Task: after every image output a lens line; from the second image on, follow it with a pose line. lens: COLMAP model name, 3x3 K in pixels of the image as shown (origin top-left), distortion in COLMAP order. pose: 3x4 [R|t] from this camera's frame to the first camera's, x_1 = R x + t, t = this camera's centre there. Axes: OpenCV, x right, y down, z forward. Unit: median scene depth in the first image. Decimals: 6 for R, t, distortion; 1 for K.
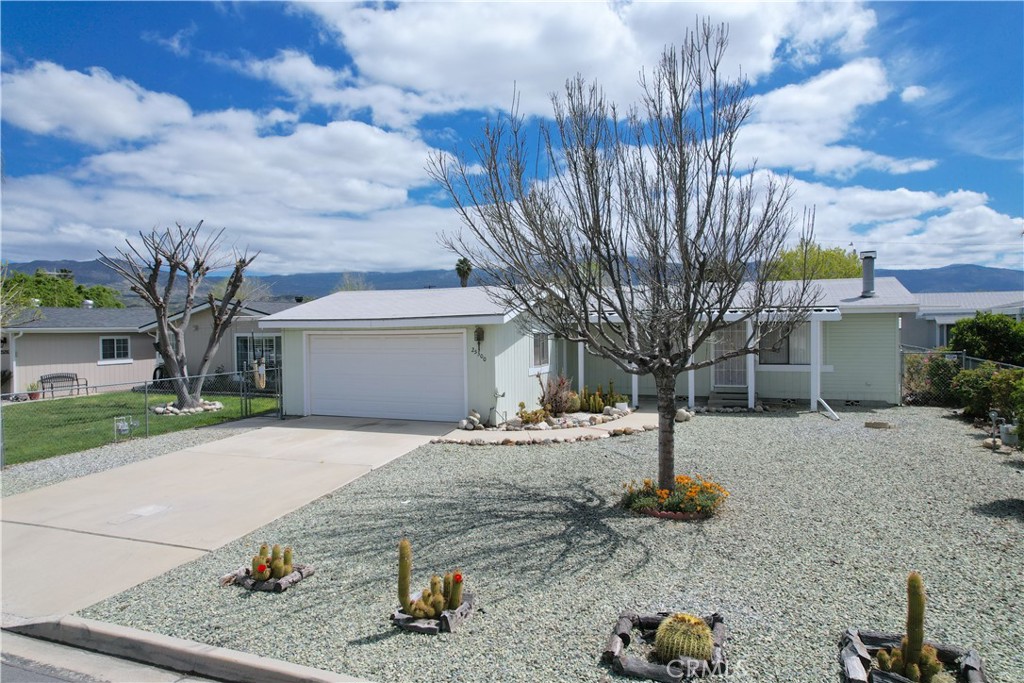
lens RADIAL K [[650.7, 0, 513.3], [0, 650.7, 338.8], [0, 0, 1]] dist [-0.066251, 0.053252]
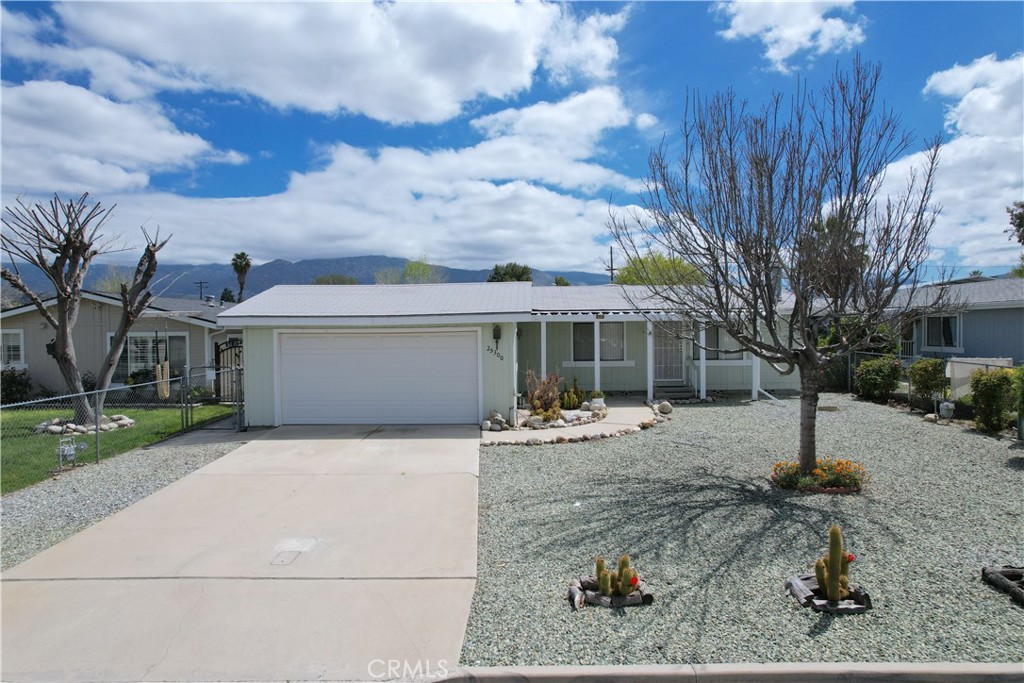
lens RADIAL K [[650.7, 0, 501.7], [0, 650.7, 361.8], [0, 0, 1]] dist [-0.066251, 0.053252]
pose [[0.938339, -0.016248, 0.345334, -0.343399], [0.004648, 0.999398, 0.034391, 0.003509], [-0.345685, -0.030665, 0.937849, 0.078988]]
